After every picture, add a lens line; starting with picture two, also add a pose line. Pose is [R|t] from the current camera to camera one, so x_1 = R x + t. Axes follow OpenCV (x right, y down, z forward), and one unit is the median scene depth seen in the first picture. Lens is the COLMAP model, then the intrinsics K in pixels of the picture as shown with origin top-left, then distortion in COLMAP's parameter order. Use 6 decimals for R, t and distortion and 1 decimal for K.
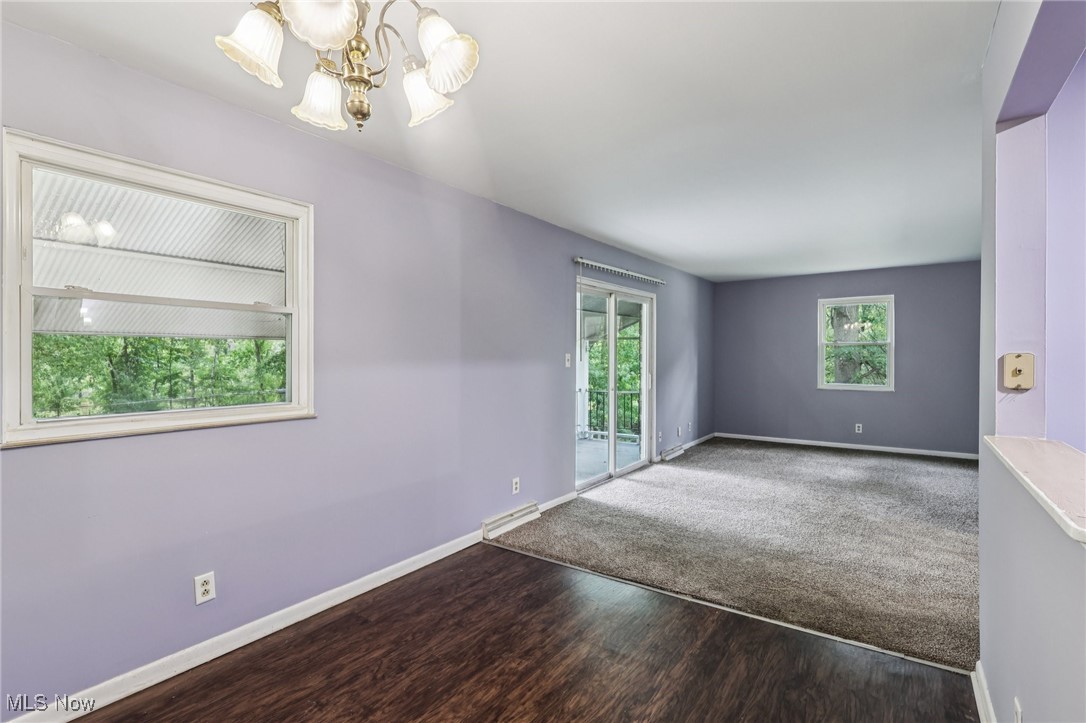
lens RADIAL K [[511.1, 0, 543.1], [0, 511.1, 354.3], [0, 0, 1]] dist [-0.002630, -0.000231]
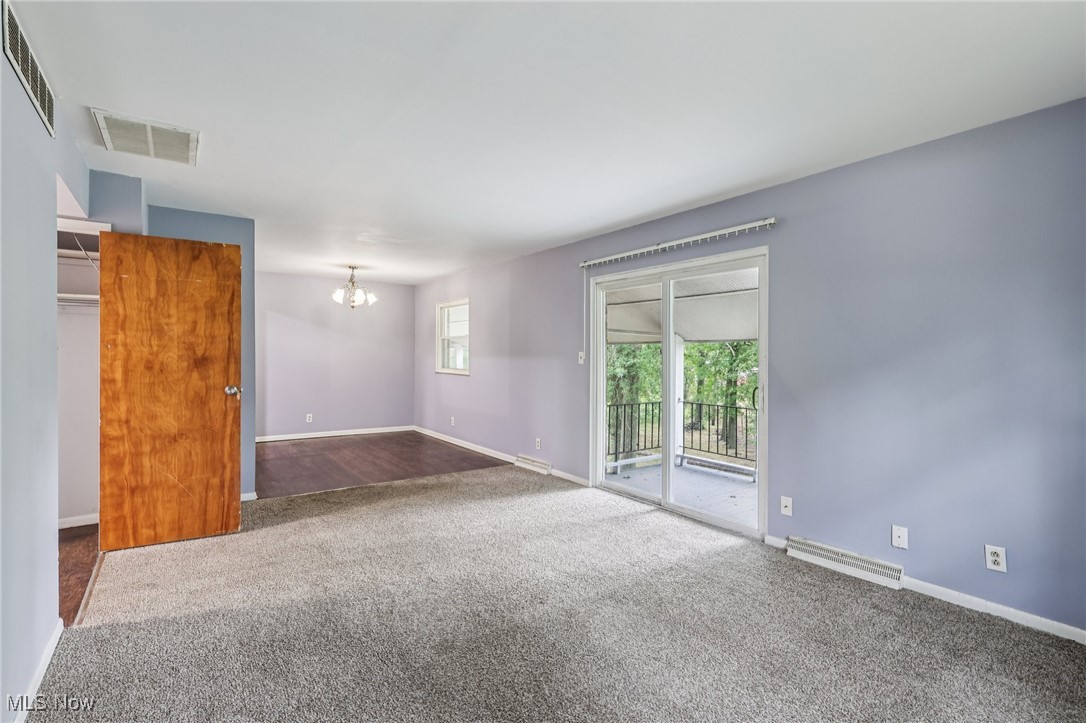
lens RADIAL K [[511.1, 0, 543.1], [0, 511.1, 354.3], [0, 0, 1]] dist [-0.002630, -0.000231]
pose [[-0.323396, 0.003882, -0.946256, 1.127671], [0.001712, 0.999992, 0.003518, -0.000112], [0.946262, -0.000482, -0.323400, 1.282340]]
